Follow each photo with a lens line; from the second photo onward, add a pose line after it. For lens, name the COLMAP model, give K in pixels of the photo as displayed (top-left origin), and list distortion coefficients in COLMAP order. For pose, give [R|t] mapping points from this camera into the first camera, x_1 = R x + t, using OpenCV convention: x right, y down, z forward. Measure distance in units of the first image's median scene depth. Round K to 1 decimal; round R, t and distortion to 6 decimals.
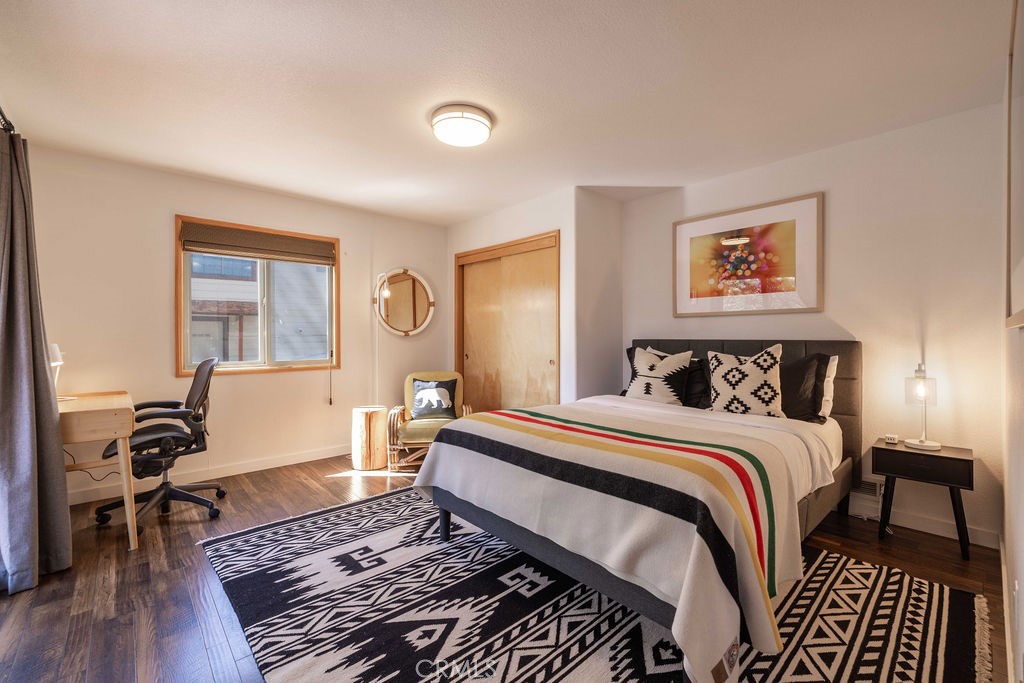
lens RADIAL K [[425.9, 0, 521.4], [0, 425.9, 338.6], [0, 0, 1]] dist [0.002684, 0.000263]
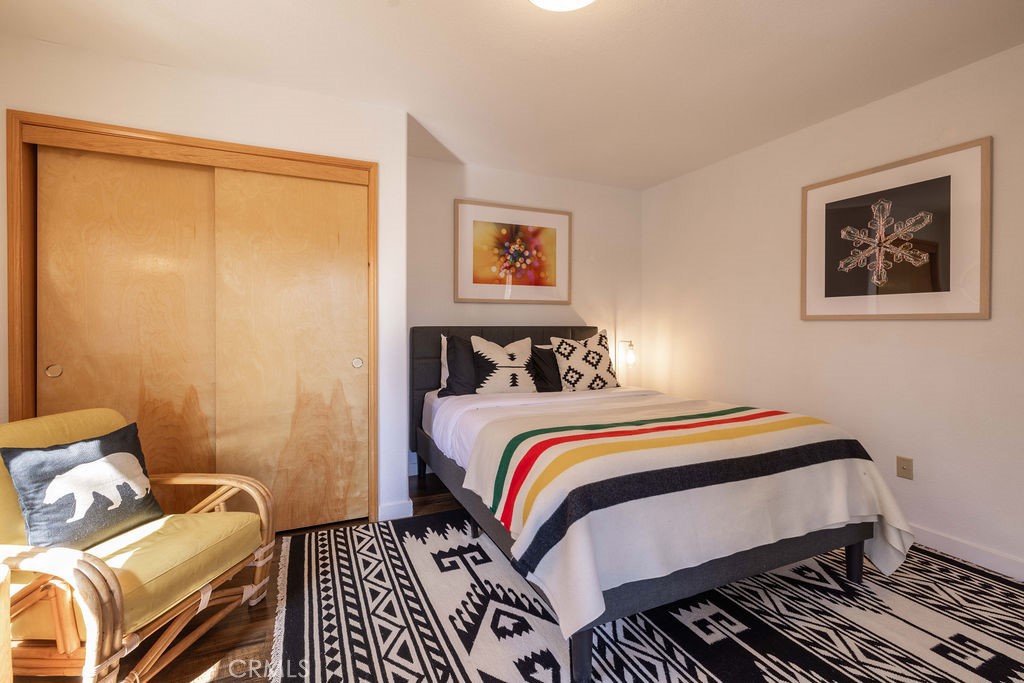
lens RADIAL K [[438.7, 0, 488.5], [0, 438.7, 325.3], [0, 0, 1]] dist [-0.002147, -0.000180]
pose [[0.348376, -0.003544, 0.937348, -0.577981], [0.002320, 0.999993, 0.002918, -0.003101], [-0.937352, 0.001158, 0.348382, 0.690922]]
